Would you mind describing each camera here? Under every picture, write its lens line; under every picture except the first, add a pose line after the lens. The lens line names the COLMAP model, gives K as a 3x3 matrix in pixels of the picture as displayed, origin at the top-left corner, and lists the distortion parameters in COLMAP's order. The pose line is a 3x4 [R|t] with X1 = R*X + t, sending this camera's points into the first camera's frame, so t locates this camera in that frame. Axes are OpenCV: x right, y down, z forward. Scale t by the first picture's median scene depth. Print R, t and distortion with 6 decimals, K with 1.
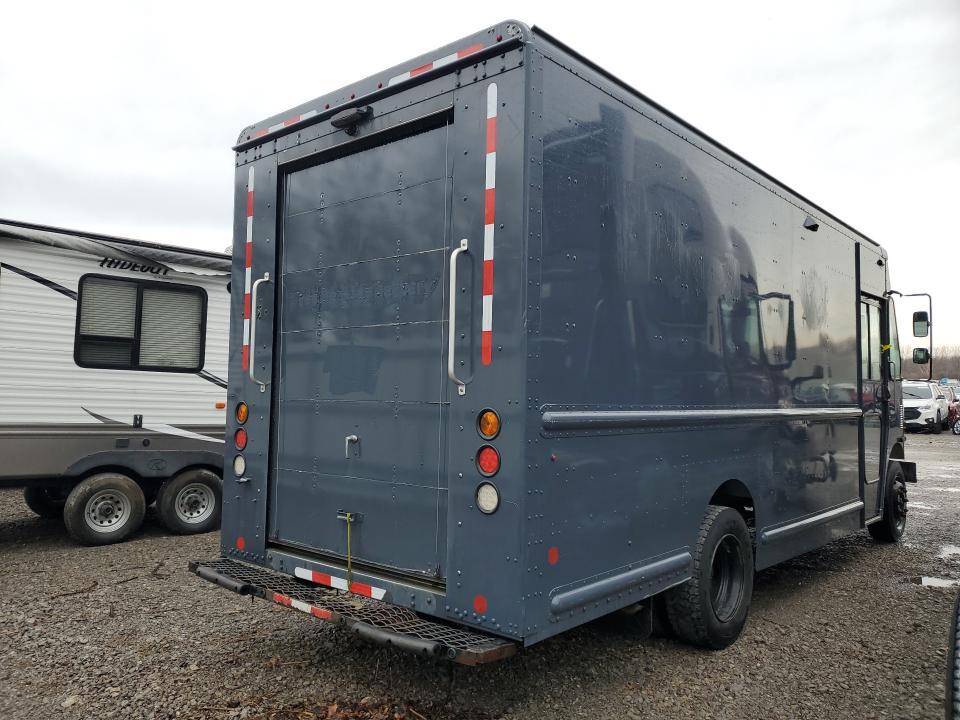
lens RADIAL K [[731.3, 0, 451.1], [0, 731.3, 344.2], [0, 0, 1]] dist [0.043012, -0.001338]
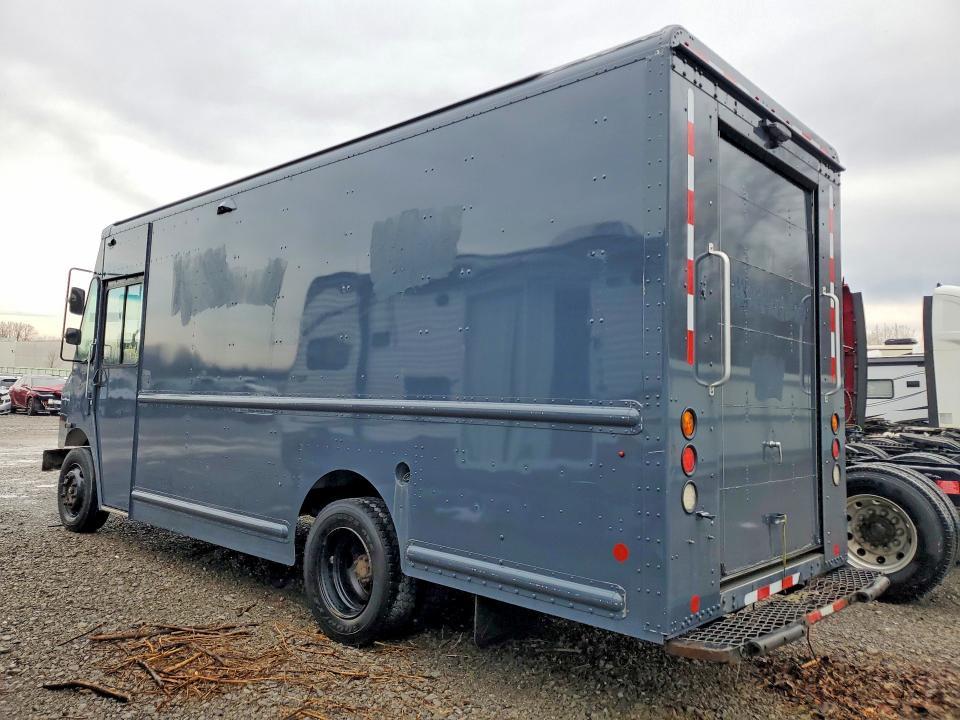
lens RADIAL K [[749.6, 0, 507.1], [0, 749.6, 342.7], [0, 0, 1]] dist [-0.002975, -0.003690]
pose [[-0.006239, 0.071324, 0.997434, -1.010960], [-0.085840, 0.993733, -0.071596, 0.079288], [-0.996289, -0.086067, -0.000078, 1.178533]]
